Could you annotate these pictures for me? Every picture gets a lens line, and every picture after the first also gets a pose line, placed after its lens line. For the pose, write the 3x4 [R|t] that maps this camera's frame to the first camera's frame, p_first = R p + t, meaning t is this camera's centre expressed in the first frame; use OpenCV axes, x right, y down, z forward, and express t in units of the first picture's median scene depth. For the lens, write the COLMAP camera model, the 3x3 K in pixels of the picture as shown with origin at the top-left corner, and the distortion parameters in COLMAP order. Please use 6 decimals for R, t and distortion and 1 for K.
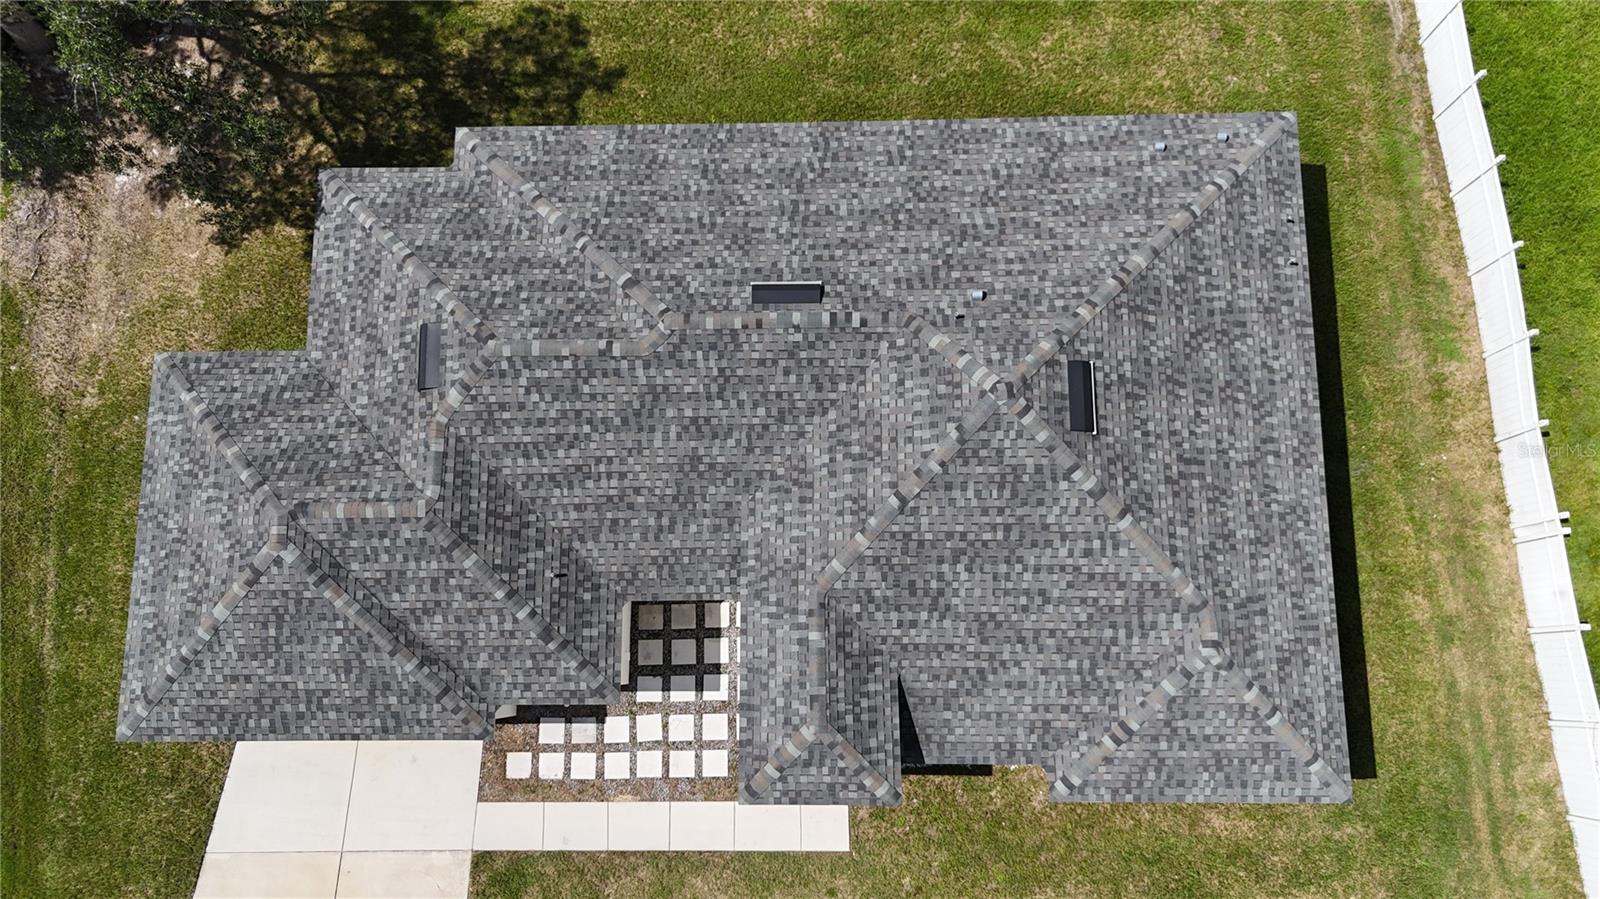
lens RADIAL K [[1205.1, 0, 800.0], [0, 1205.1, 449.5], [0, 0, 1]] dist [0.055894, -0.009323]
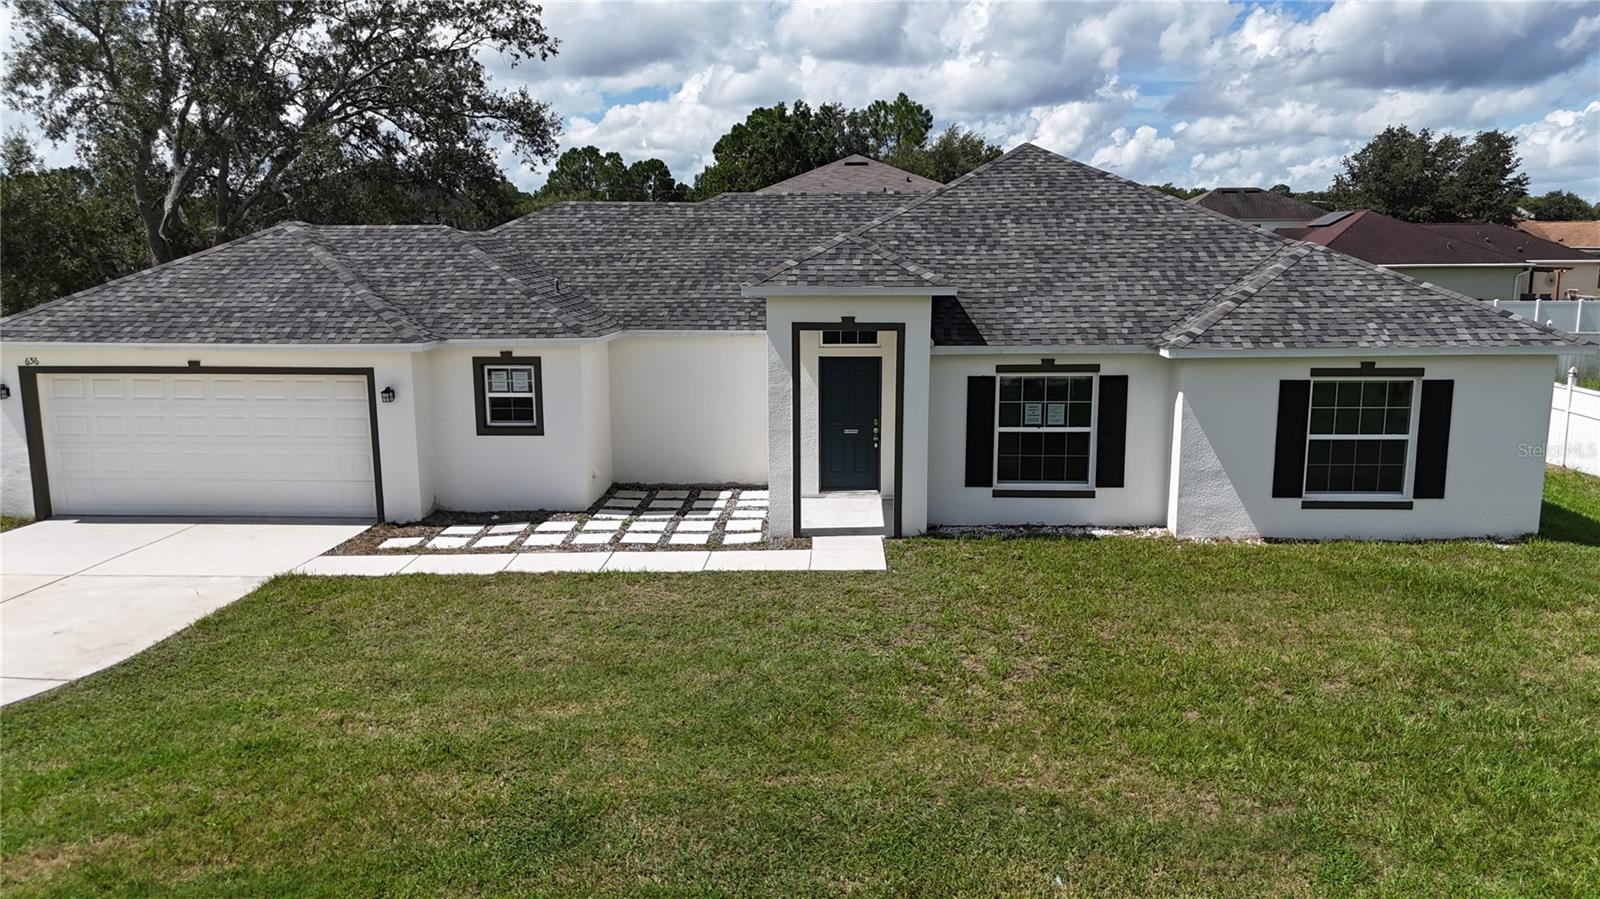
lens RADIAL K [[1186.7, 0, 800.0], [0, 1186.7, 449.5], [0, 0, 1]] dist [0.060311, -0.001154]
pose [[0.997800, 0.045699, -0.048031, 0.025740], [-0.060893, 0.345228, -0.936541, 0.984359], [-0.026217, 0.937405, 0.347252, 0.816019]]
